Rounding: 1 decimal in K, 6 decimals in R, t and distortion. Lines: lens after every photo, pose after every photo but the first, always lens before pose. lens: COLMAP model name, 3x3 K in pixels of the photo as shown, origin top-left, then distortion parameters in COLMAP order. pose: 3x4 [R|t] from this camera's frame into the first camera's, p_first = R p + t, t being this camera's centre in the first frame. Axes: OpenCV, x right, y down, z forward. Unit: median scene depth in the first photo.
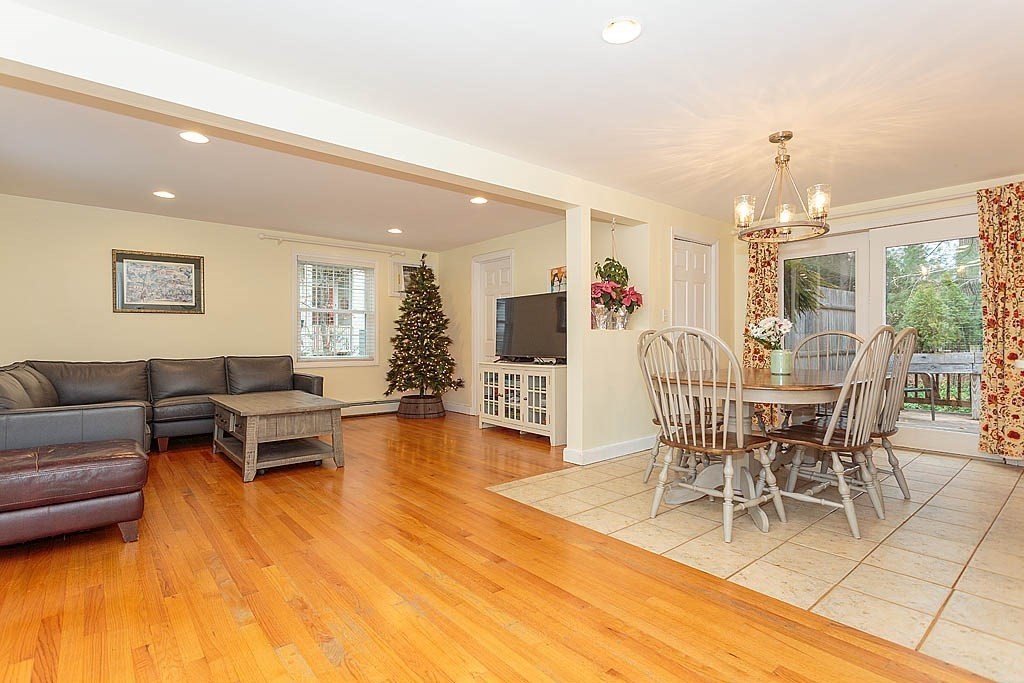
lens RADIAL K [[492.4, 0, 512.0], [0, 492.4, 341.5], [0, 0, 1]] dist [-0.002377, 0.000302]
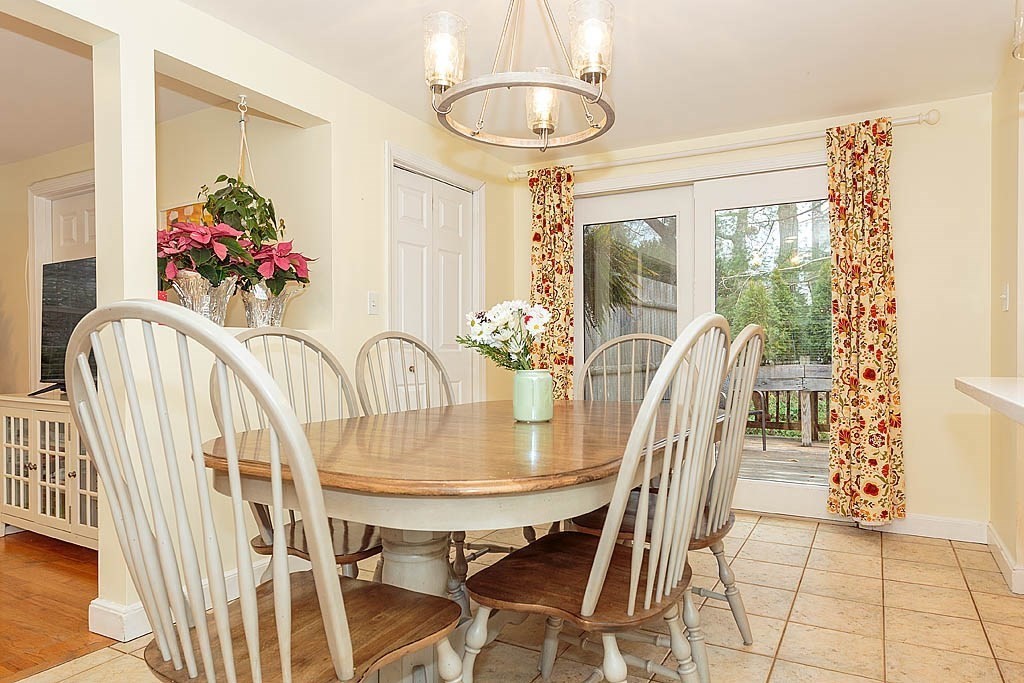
lens RADIAL K [[654.0, 0, 518.4], [0, 654.0, 352.7], [0, 0, 1]] dist [-0.013563, 0.000010]
pose [[0.936814, -0.001053, 0.349827, 0.238470], [0.000233, 0.999997, 0.002388, -0.000911], [-0.349828, -0.002155, 0.936811, 0.312962]]
